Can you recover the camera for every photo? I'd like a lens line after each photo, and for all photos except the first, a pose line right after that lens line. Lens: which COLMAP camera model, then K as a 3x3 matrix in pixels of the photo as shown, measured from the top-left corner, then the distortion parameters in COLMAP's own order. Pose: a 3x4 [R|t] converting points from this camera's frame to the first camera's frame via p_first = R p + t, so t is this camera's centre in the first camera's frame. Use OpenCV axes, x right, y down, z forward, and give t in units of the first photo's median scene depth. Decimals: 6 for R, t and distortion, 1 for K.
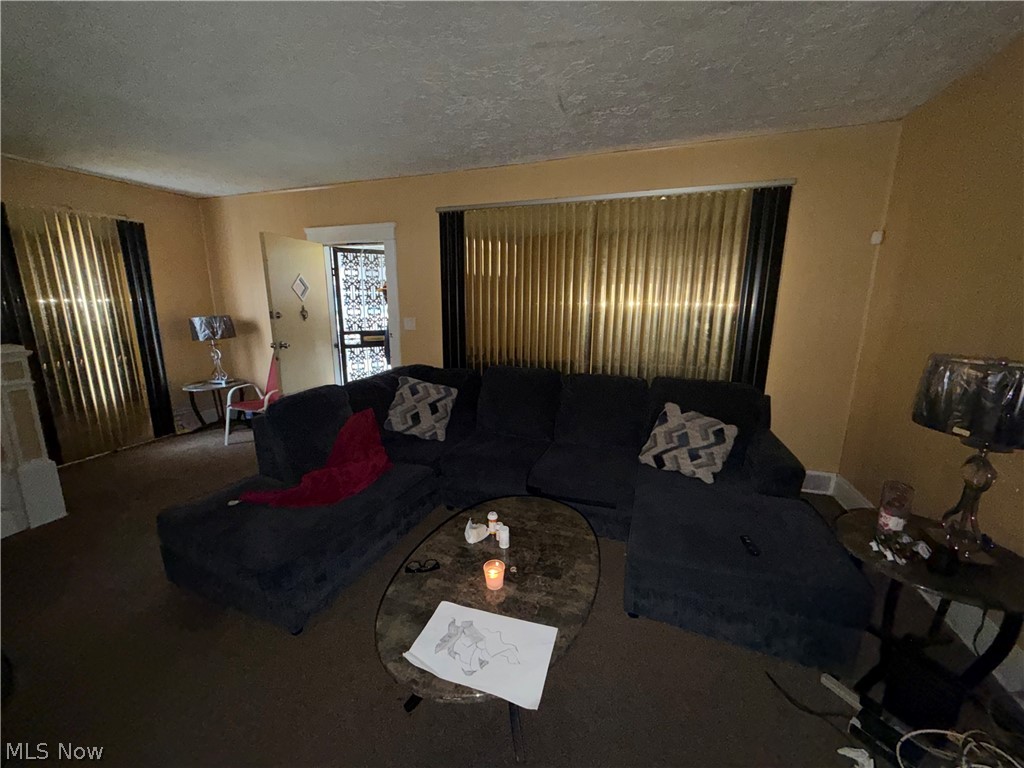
lens RADIAL K [[408.8, 0, 506.8], [0, 408.8, 386.1], [0, 0, 1]] dist [-0.001091, 0.000316]
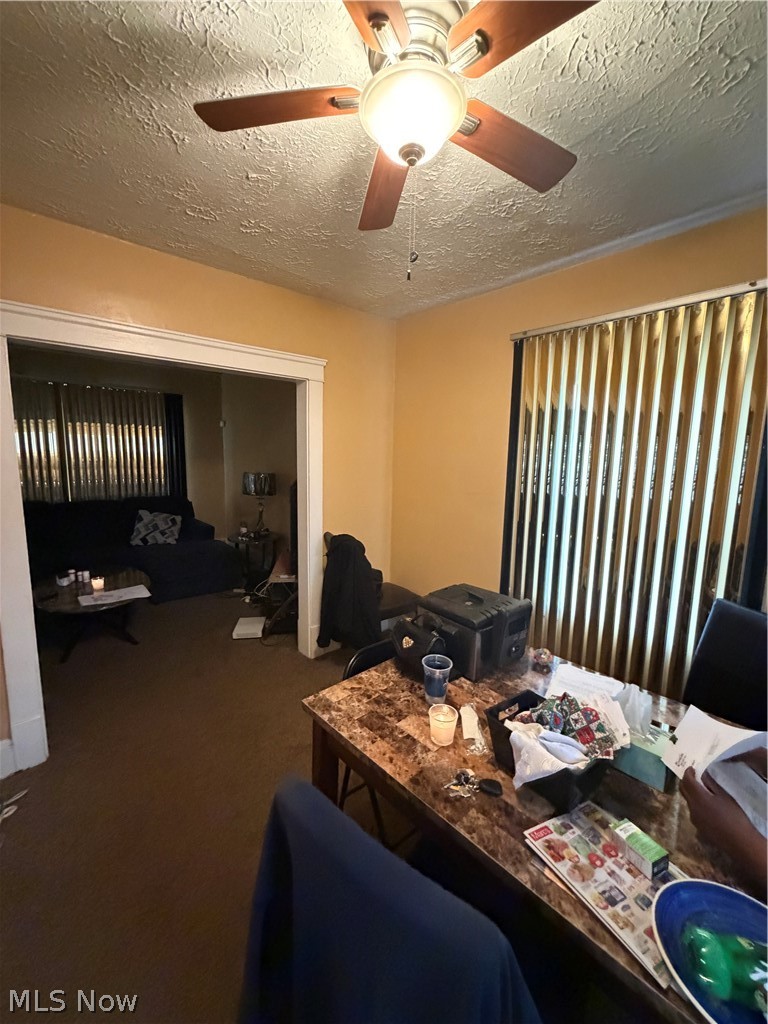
lens RADIAL K [[408.8, 0, 381.0], [0, 408.8, 513.0], [0, 0, 1]] dist [-0.001091, 0.000316]
pose [[0.480713, -0.115020, 0.869302, -0.676785], [0.166857, 0.985245, 0.038091, 0.170388], [-0.860856, 0.126739, 0.492812, -0.794120]]
